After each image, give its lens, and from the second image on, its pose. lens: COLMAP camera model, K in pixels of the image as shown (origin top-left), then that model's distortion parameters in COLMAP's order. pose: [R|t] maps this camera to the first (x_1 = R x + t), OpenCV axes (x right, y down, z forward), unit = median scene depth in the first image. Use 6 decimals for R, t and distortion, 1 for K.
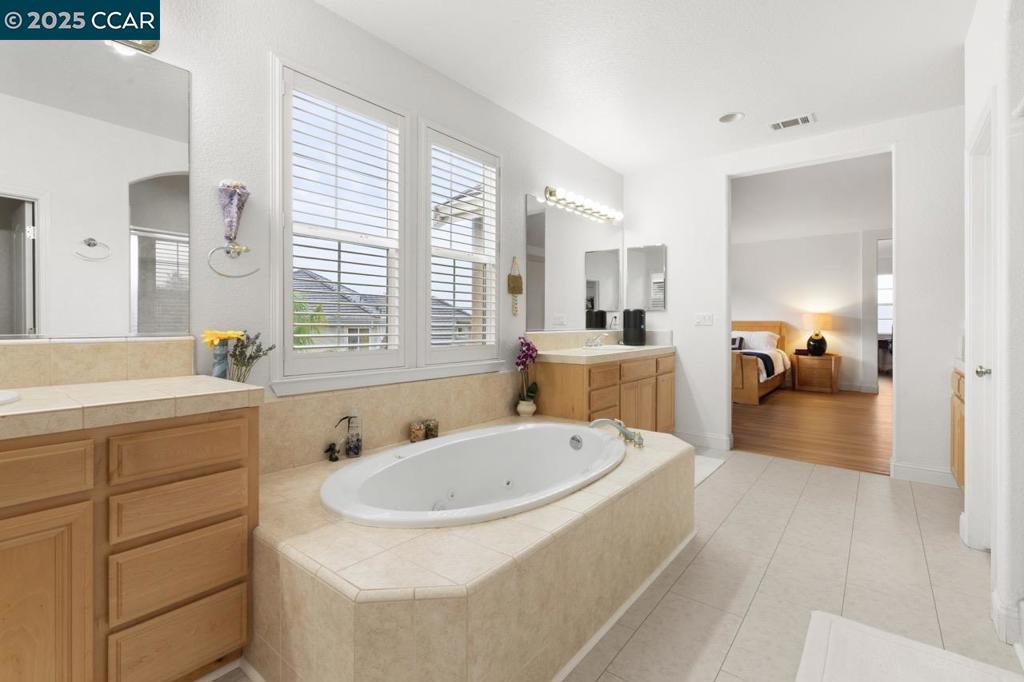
lens RADIAL K [[462.9, 0, 501.7], [0, 462.9, 321.1], [0, 0, 1]] dist [-0.002311, -0.000119]
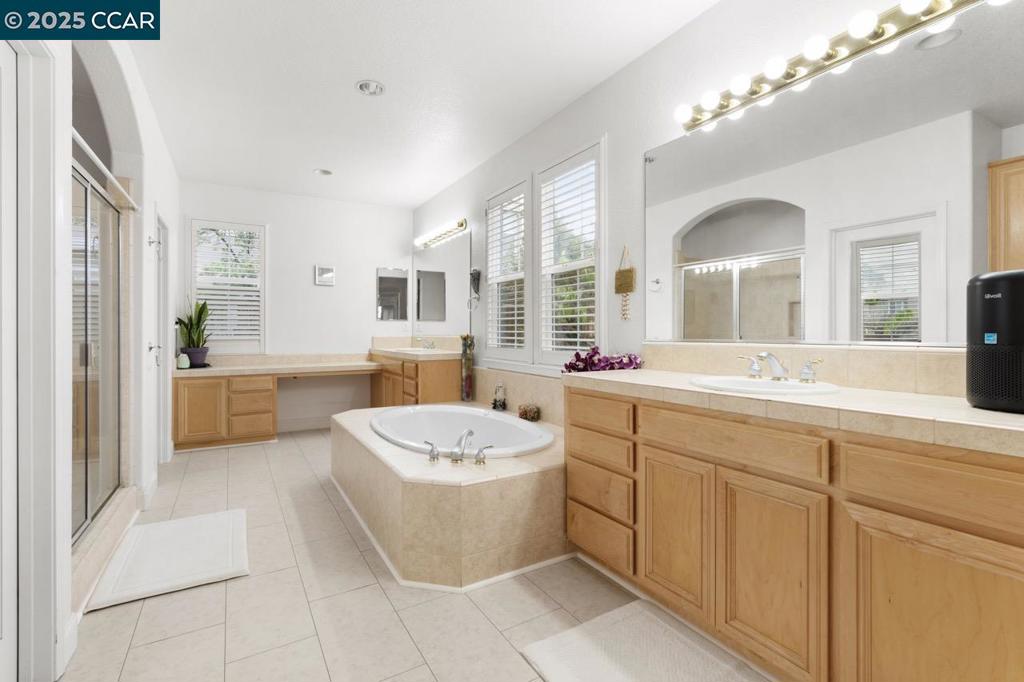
lens RADIAL K [[462.9, 0, 510.6], [0, 462.9, 335.1], [0, 0, 1]] dist [-0.002311, -0.000119]
pose [[-0.336695, -0.009816, -0.941562, 1.136126], [-0.016149, 0.999859, -0.004649, 0.027158], [0.941475, 0.013640, -0.336806, 1.471658]]
